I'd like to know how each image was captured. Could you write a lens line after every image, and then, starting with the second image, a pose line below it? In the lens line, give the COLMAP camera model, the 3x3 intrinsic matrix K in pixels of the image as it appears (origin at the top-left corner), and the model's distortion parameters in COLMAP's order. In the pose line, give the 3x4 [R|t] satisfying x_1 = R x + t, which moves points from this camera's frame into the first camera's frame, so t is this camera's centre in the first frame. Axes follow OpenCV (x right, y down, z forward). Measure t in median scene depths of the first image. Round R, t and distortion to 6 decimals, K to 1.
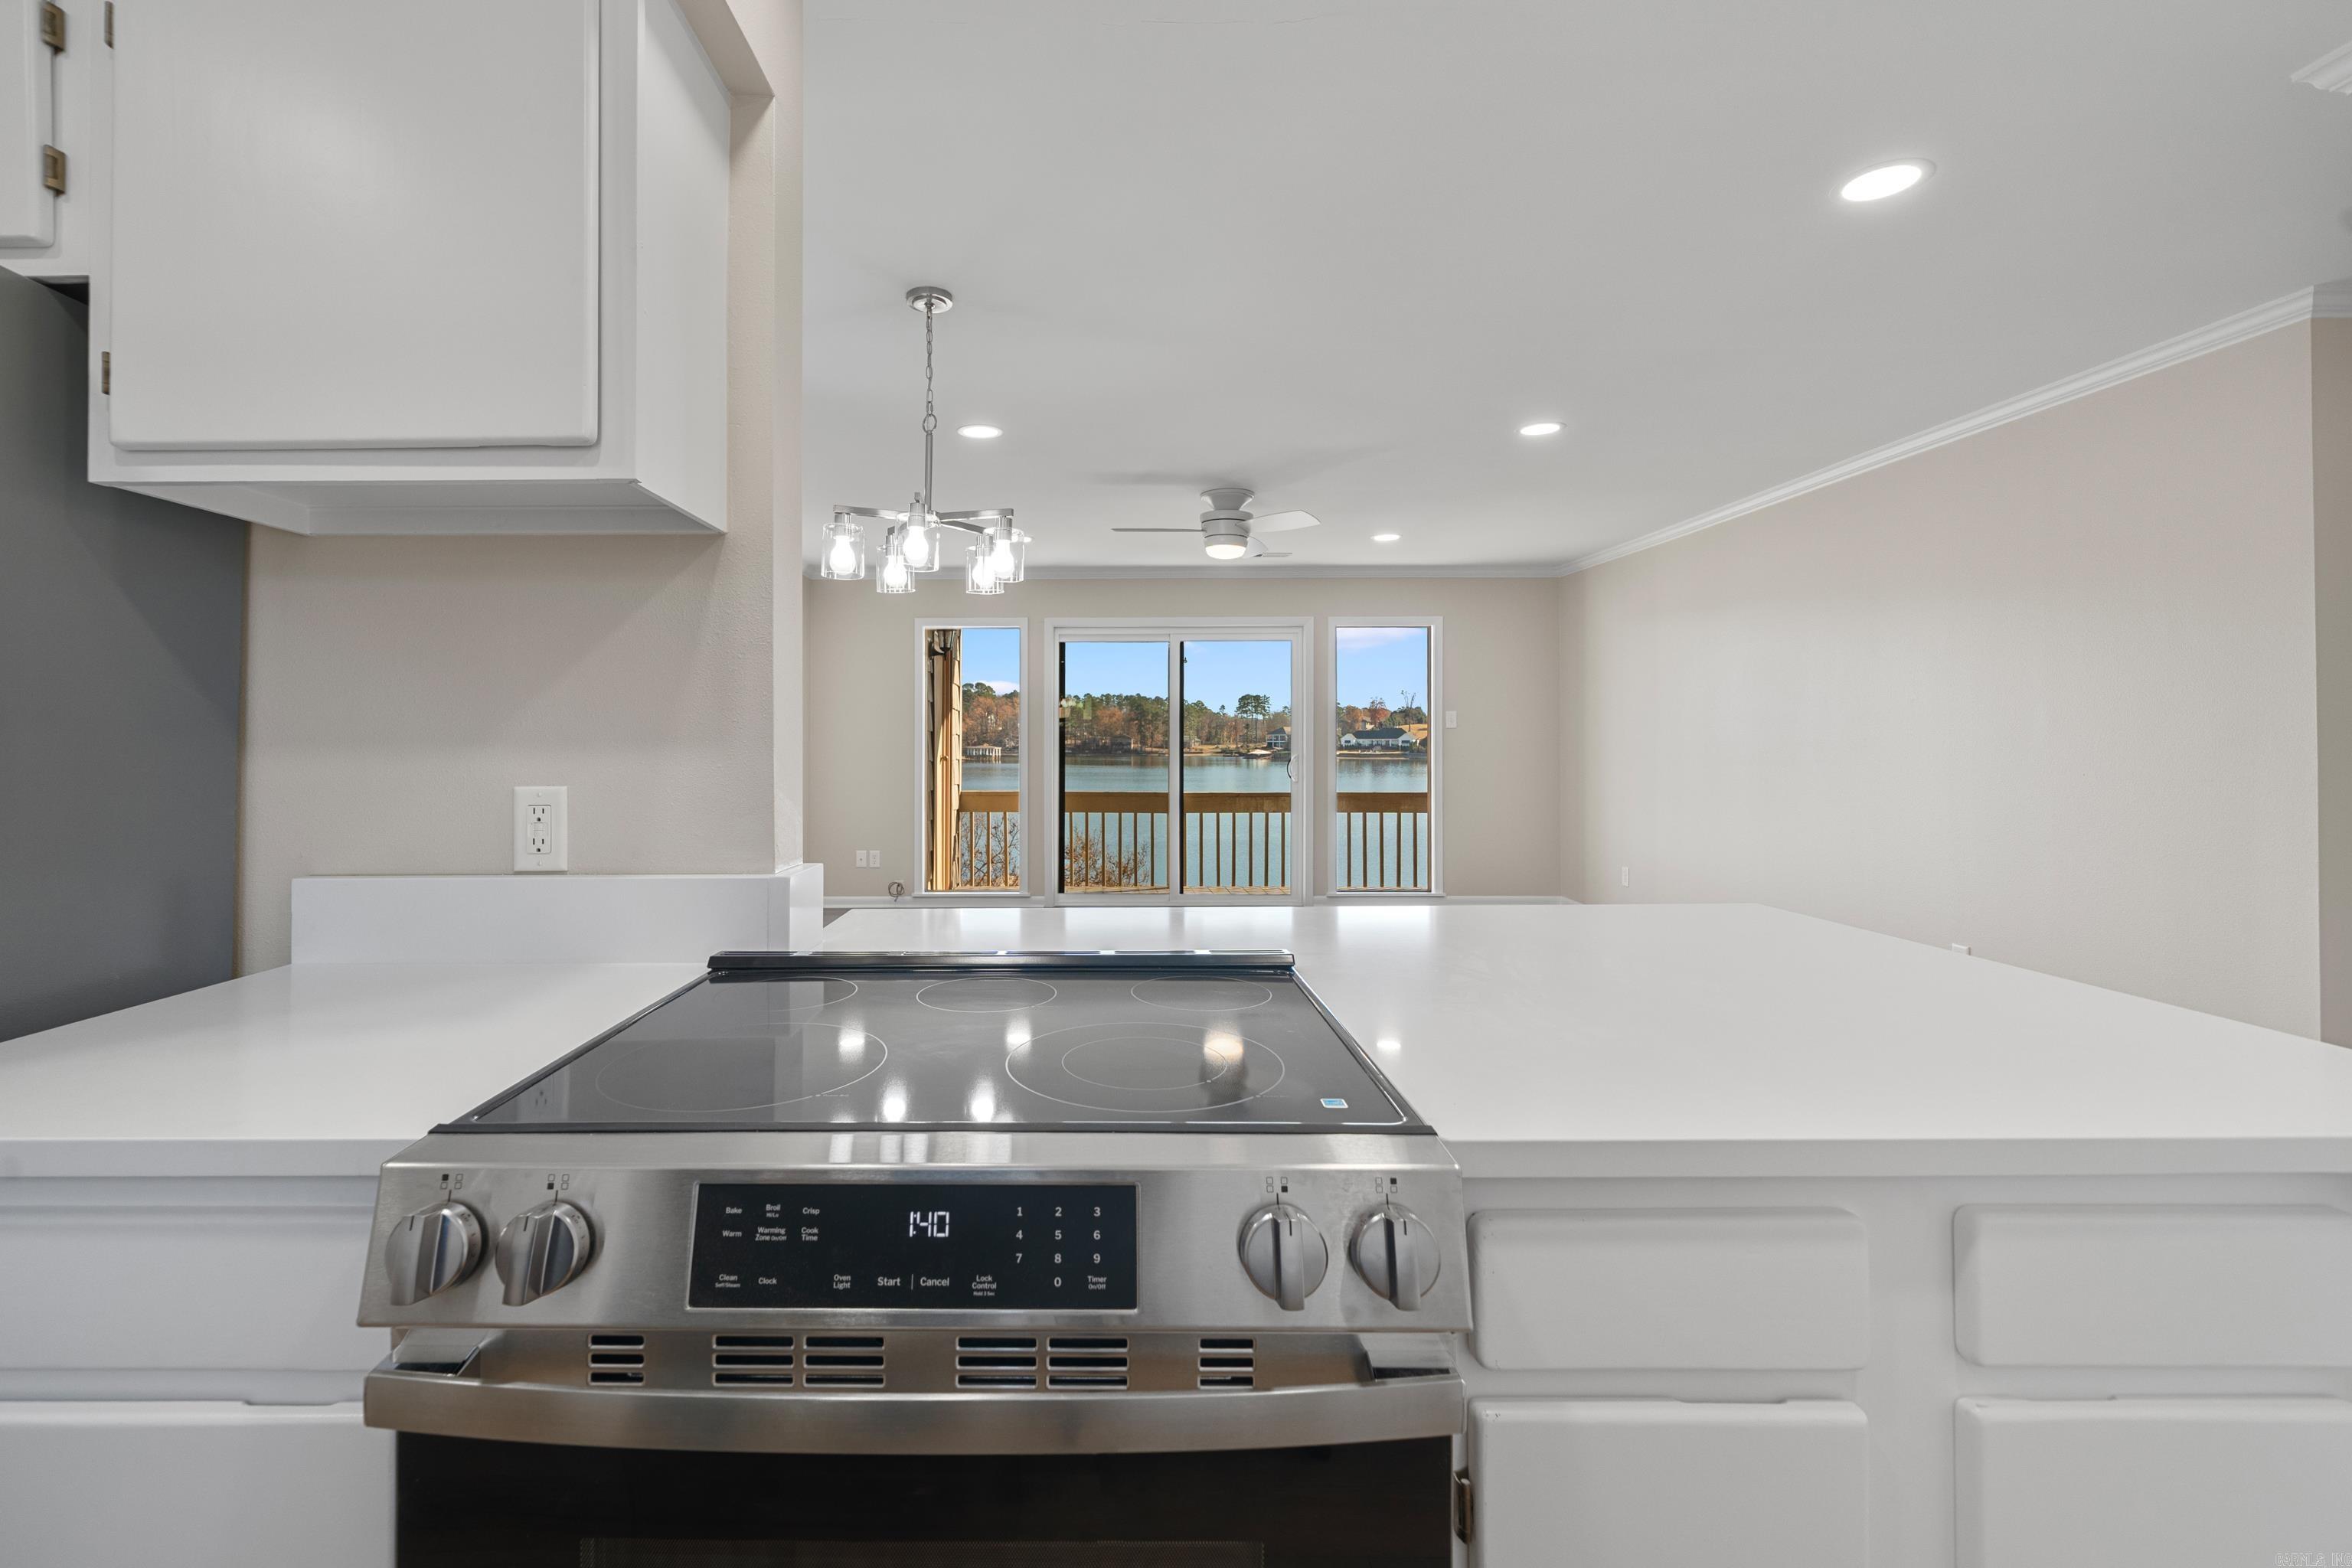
lens RADIAL K [[1259.4, 0, 1016.7], [0, 1259.4, 725.2], [0, 0, 1]] dist [0.016629, -0.000683]
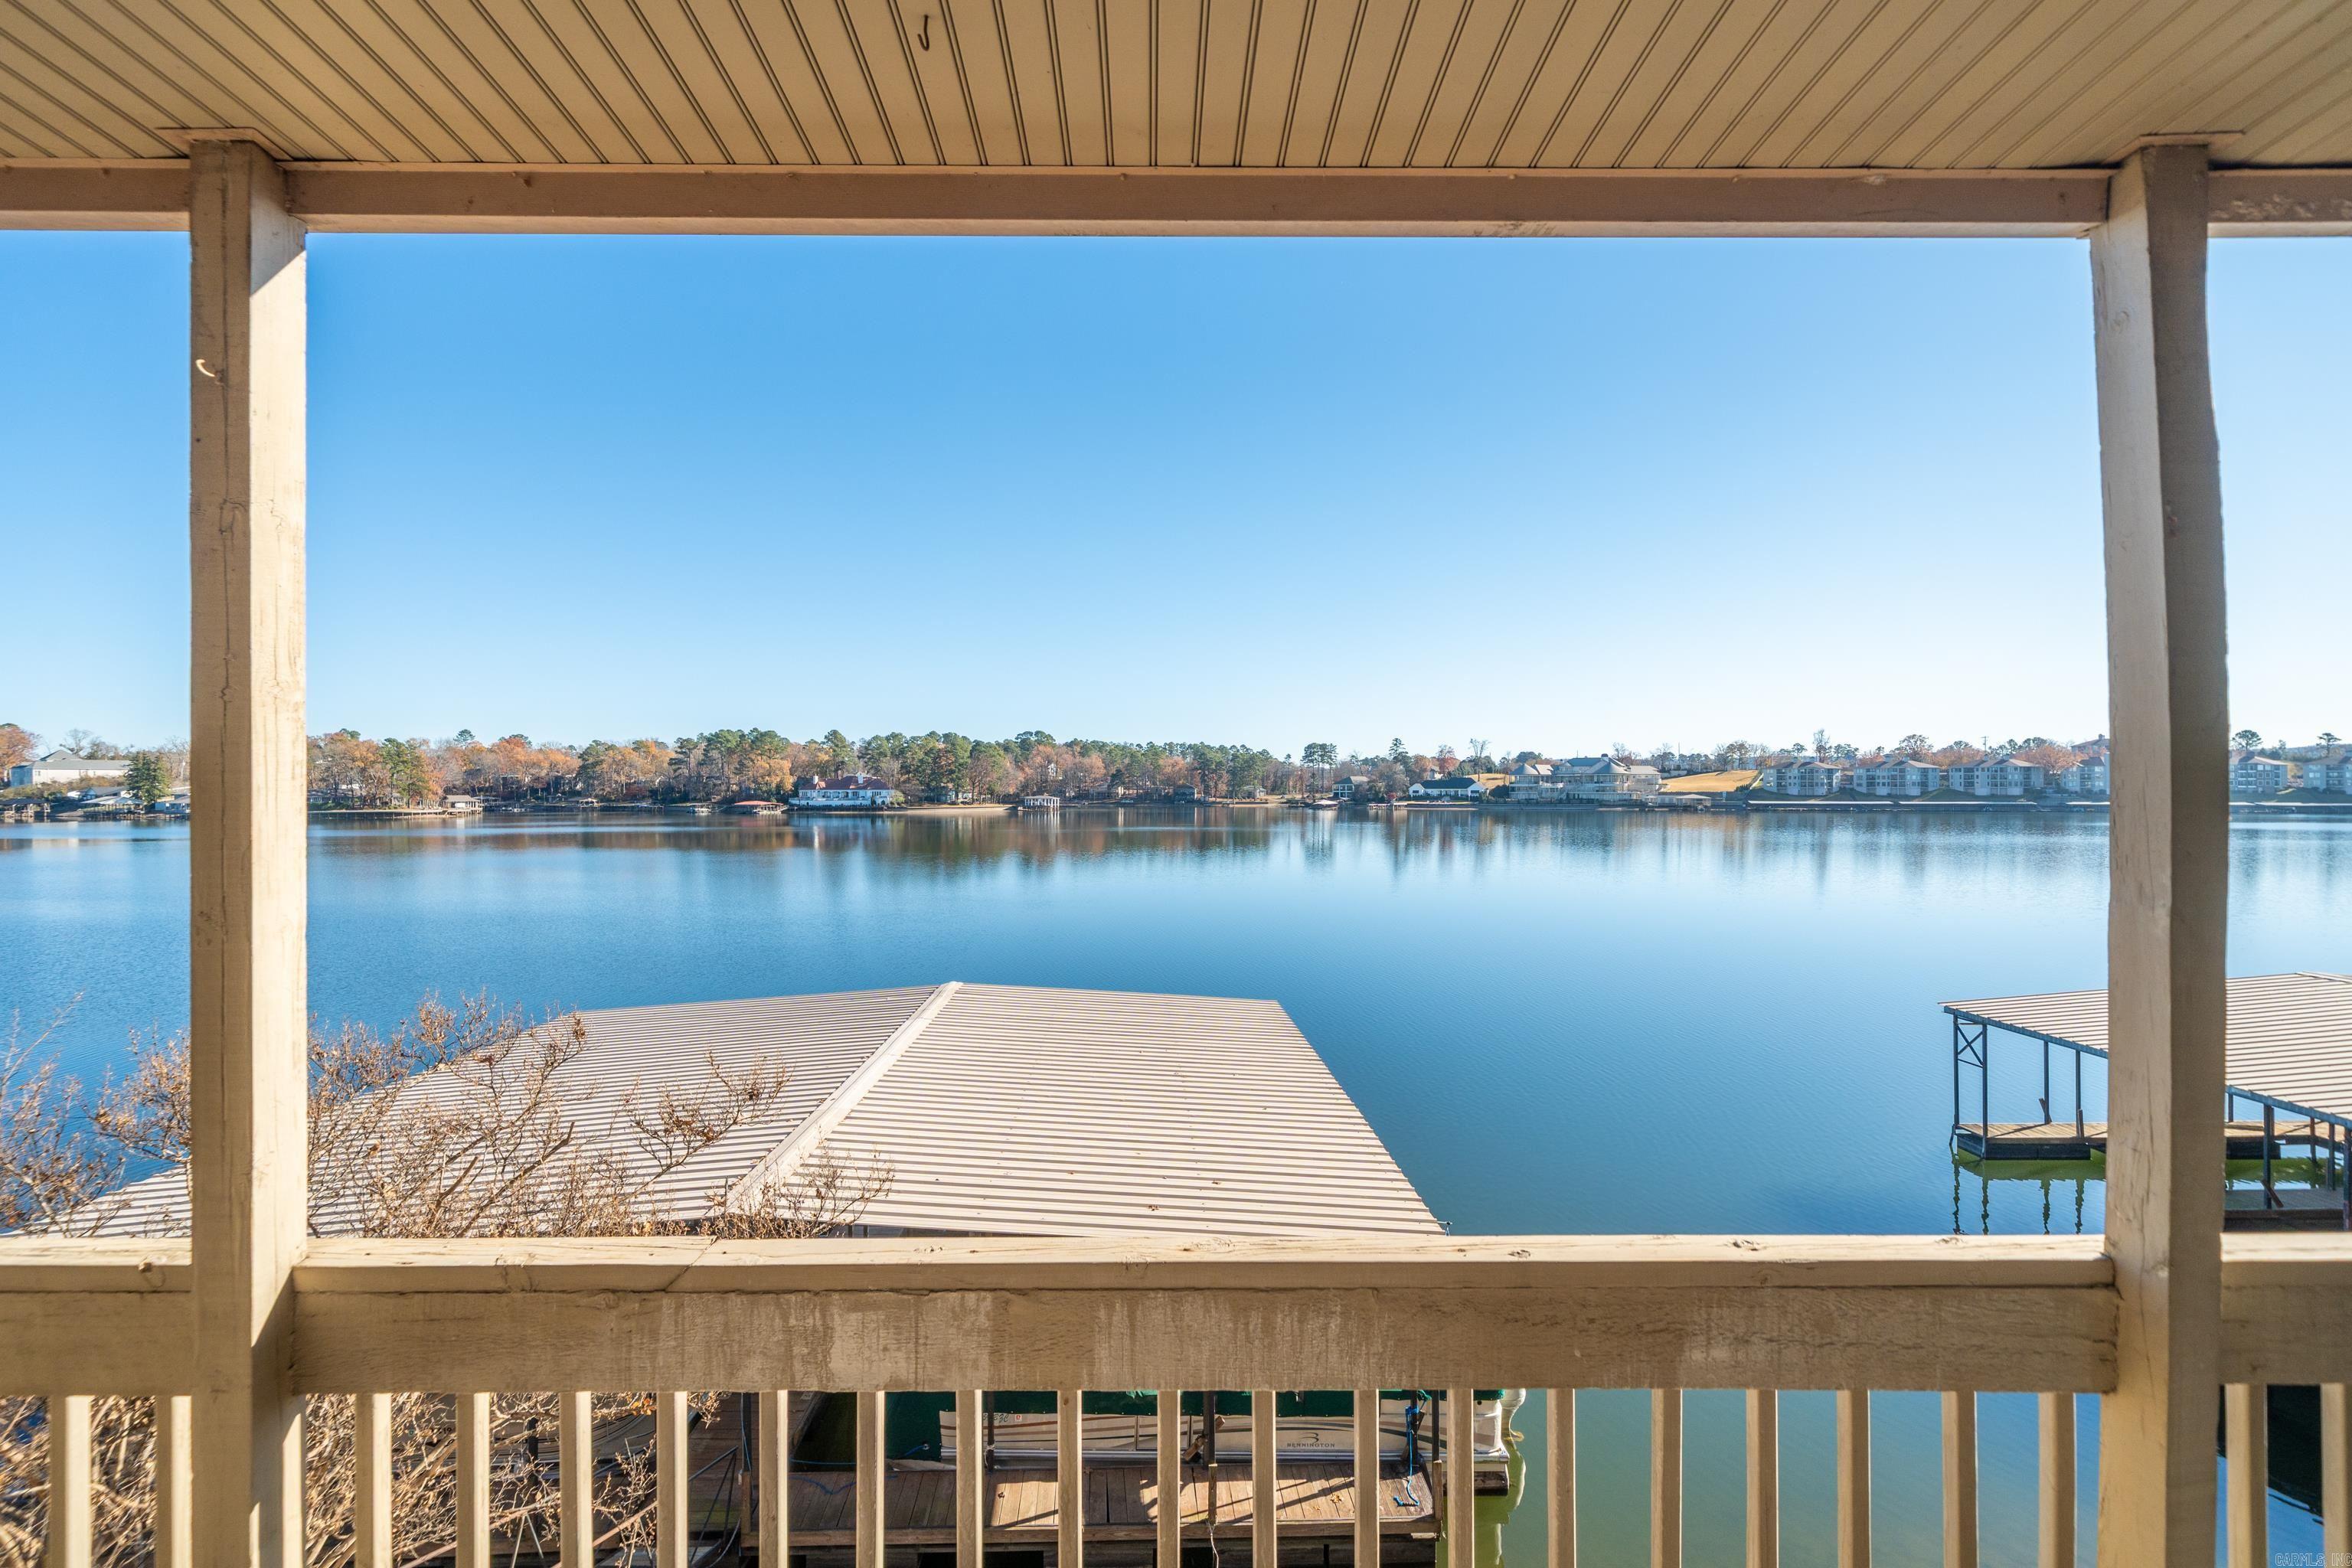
lens RADIAL K [[1026.3, 0, 1170.7], [0, 1026.3, 786.4], [0, 0, 1]] dist [-0.001289, 0.001238]
pose [[0.999367, 0.000184, 0.035573, 0.044959], [-0.000526, 0.999954, 0.009590, 0.001514], [-0.035569, -0.009602, 0.999321, 0.212628]]
